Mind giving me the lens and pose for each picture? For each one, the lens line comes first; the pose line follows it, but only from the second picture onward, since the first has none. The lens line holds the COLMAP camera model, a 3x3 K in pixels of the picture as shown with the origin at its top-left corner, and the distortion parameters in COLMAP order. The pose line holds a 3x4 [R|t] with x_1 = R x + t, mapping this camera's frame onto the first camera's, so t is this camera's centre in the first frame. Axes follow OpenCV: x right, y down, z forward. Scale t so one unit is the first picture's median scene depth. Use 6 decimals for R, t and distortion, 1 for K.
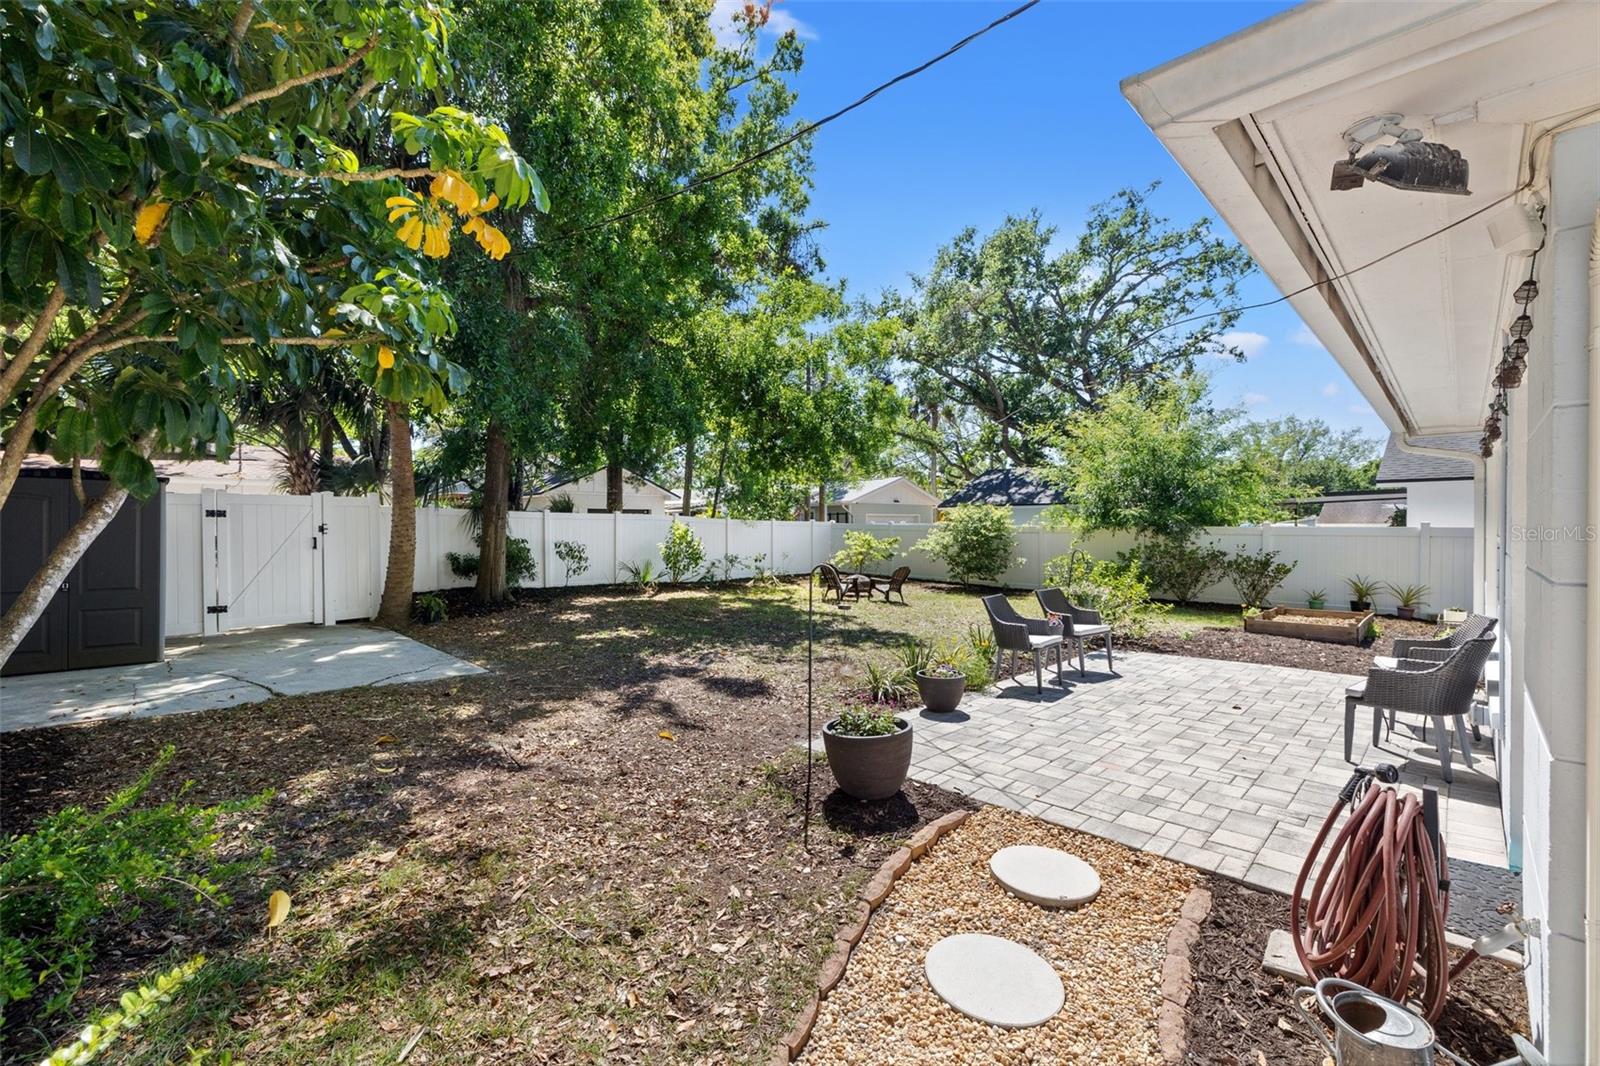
lens RADIAL K [[671.6, 0, 794.6], [0, 671.6, 553.5], [0, 0, 1]] dist [-0.001471, -0.000294]
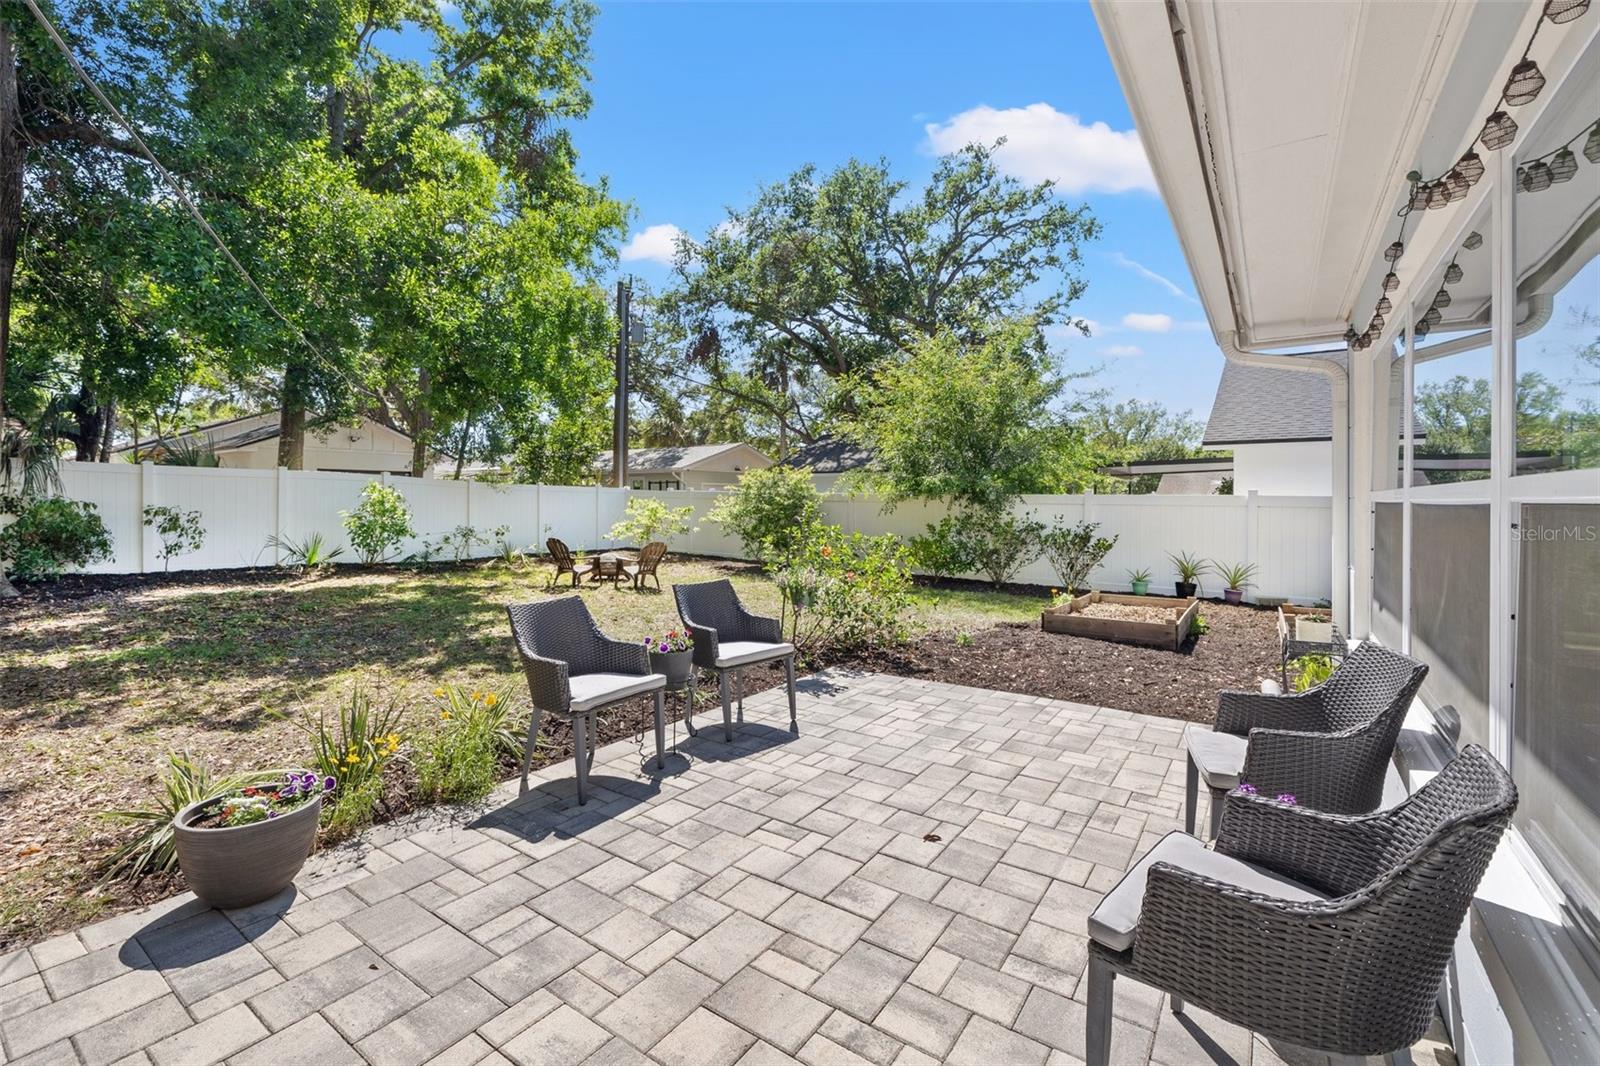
lens RADIAL K [[680.5, 0, 795.7], [0, 680.5, 526.1], [0, 0, 1]] dist [-0.000063, -0.000051]
pose [[0.985452, 0.002962, 0.169927, 0.139749], [-0.002469, 0.999992, -0.003114, 0.002390], [-0.169935, 0.002649, 0.985452, 0.156308]]
